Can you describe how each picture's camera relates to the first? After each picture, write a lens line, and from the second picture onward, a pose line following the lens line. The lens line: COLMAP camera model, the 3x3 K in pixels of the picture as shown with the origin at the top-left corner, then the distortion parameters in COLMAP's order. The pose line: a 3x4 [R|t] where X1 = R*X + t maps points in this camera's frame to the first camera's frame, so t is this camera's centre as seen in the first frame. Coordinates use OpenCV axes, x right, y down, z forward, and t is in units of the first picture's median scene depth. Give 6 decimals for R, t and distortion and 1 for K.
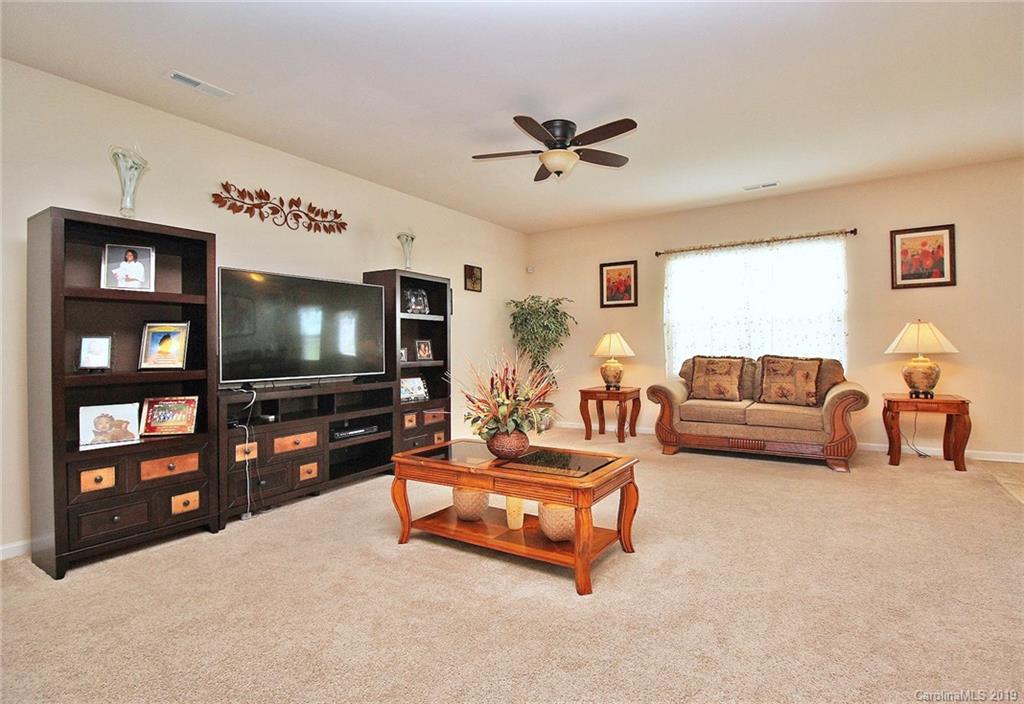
lens RADIAL K [[501.8, 0, 510.6], [0, 501.8, 350.1], [0, 0, 1]] dist [-0.003890, -0.001051]
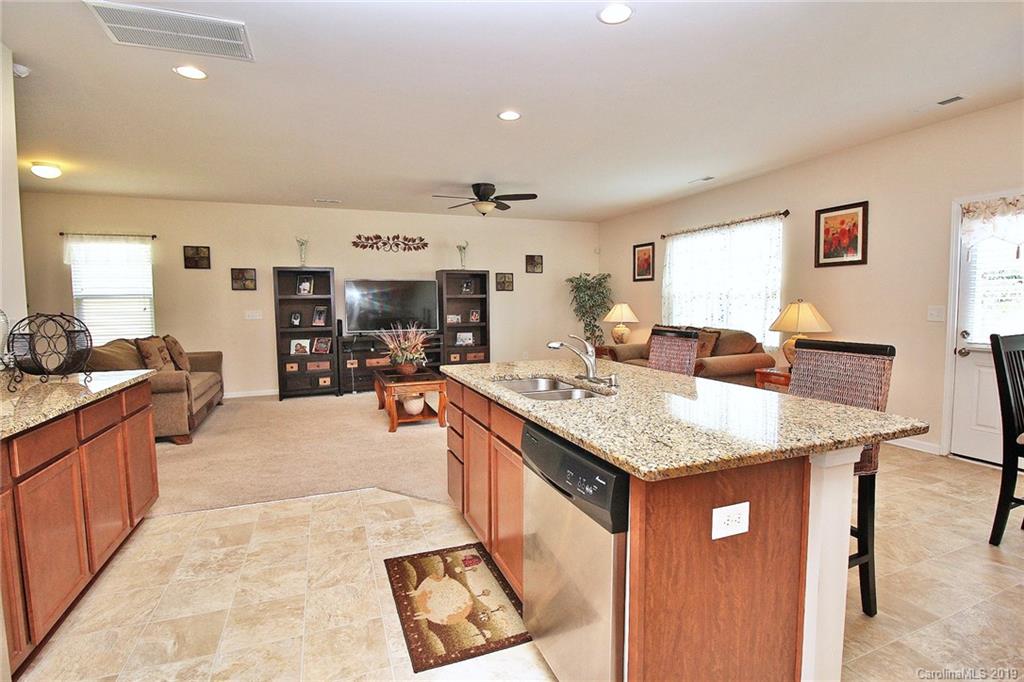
lens RADIAL K [[483.2, 0, 508.6], [0, 483.2, 337.2], [0, 0, 1]] dist [-0.000253, -0.000887]
pose [[0.801374, 0.049650, -0.596099, 0.960256], [-0.001079, 0.996668, 0.081564, -0.066262], [0.598162, -0.064720, 0.798757, -0.209480]]
